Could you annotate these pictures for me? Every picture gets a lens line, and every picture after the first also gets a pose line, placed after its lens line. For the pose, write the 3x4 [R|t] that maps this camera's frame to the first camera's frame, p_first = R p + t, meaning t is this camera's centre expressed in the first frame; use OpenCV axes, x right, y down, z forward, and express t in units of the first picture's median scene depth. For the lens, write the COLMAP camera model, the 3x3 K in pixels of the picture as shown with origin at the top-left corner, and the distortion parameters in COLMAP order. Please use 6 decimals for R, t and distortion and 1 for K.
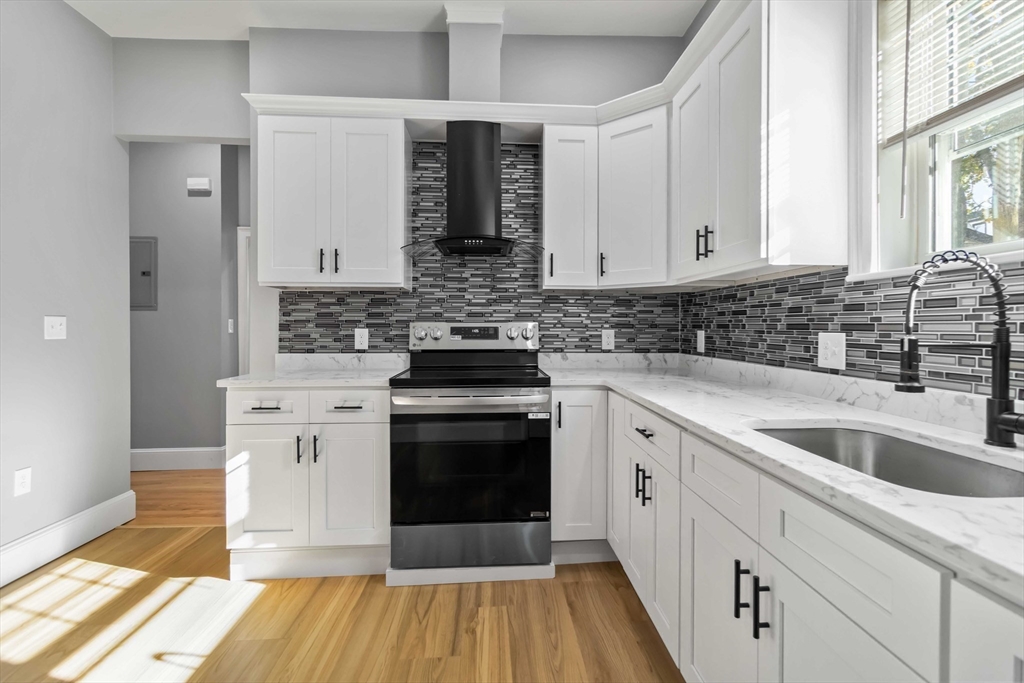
lens RADIAL K [[471.3, 0, 512.6], [0, 471.3, 330.5], [0, 0, 1]] dist [-0.003936, 0.001018]
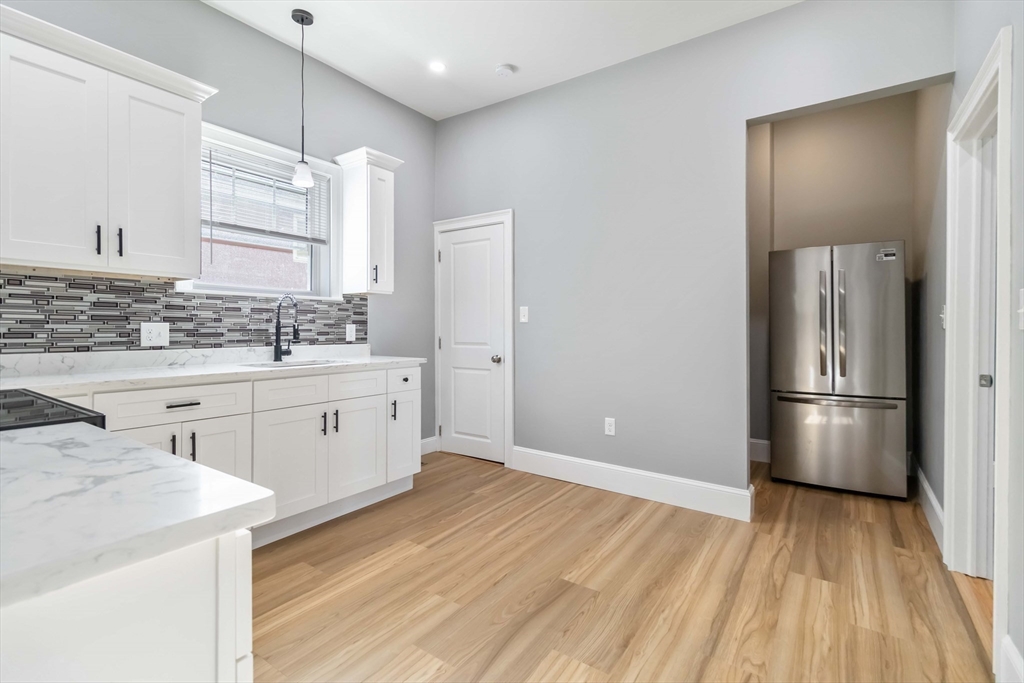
lens RADIAL K [[471.3, 0, 514.8], [0, 471.3, 327.9], [0, 0, 1]] dist [-0.003936, 0.001018]
pose [[-0.786804, -0.004729, 0.617185, -1.062562], [0.001004, 0.999960, 0.008943, 0.008417], [-0.617203, 0.007656, -0.786767, 1.340753]]
